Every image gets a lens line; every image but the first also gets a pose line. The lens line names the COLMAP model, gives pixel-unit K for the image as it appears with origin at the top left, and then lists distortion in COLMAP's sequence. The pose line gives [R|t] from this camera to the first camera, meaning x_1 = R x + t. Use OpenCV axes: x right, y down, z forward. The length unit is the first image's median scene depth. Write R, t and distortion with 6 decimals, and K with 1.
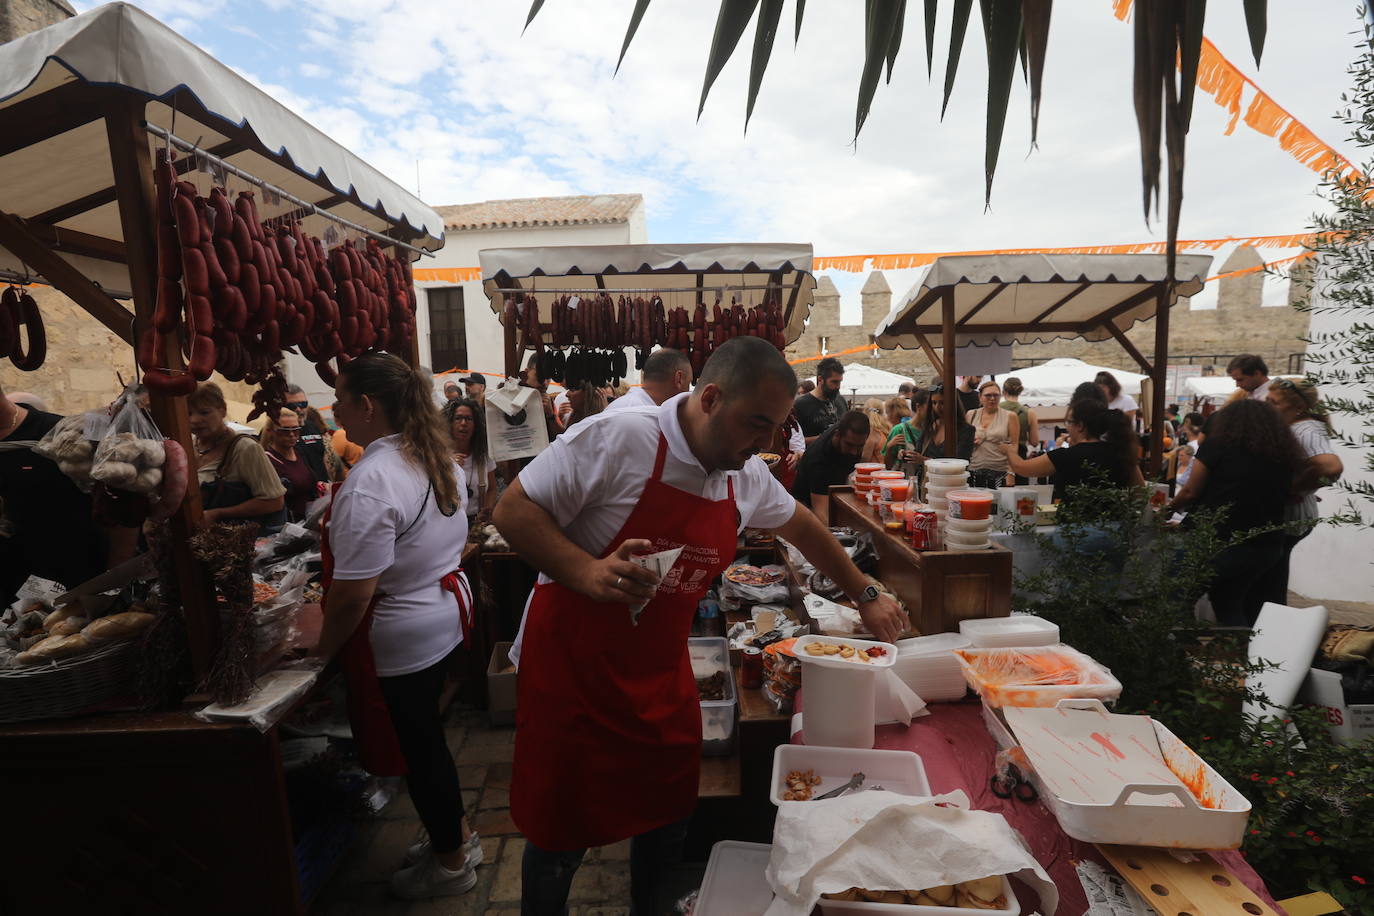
lens RADIAL K [[644.8, 0, 696.9], [0, 644.8, 461.5], [0, 0, 1]] dist [-0.053528, 0.021697]
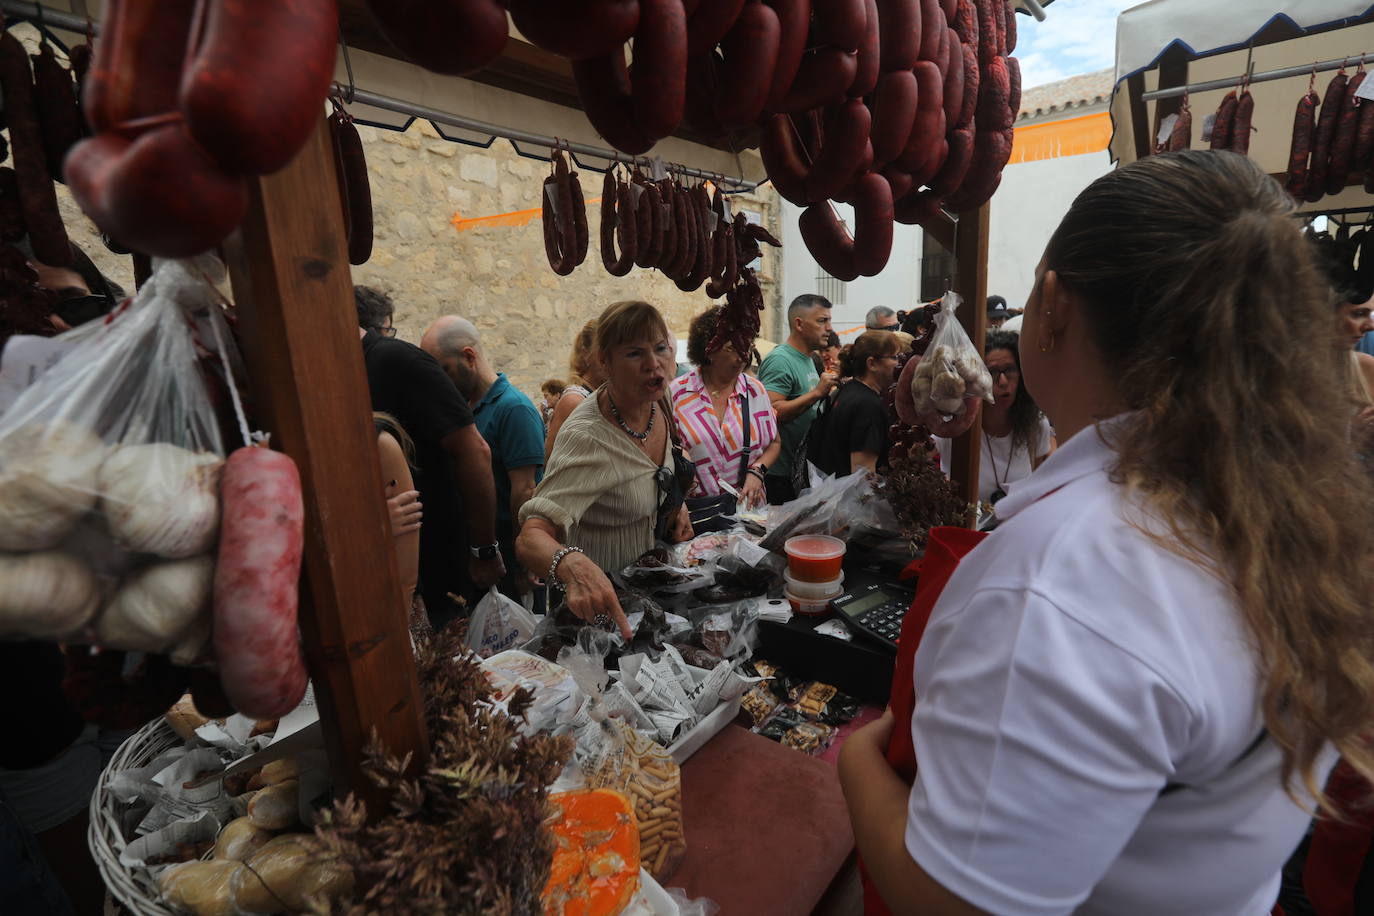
lens RADIAL K [[644.8, 0, 696.9], [0, 644.8, 461.5], [0, 0, 1]] dist [-0.053528, 0.021697]
pose [[0.763557, 0.132441, -0.632013, -0.320978], [-0.067321, 0.989734, 0.126070, -0.042595], [0.642222, -0.053714, 0.764634, 0.544357]]
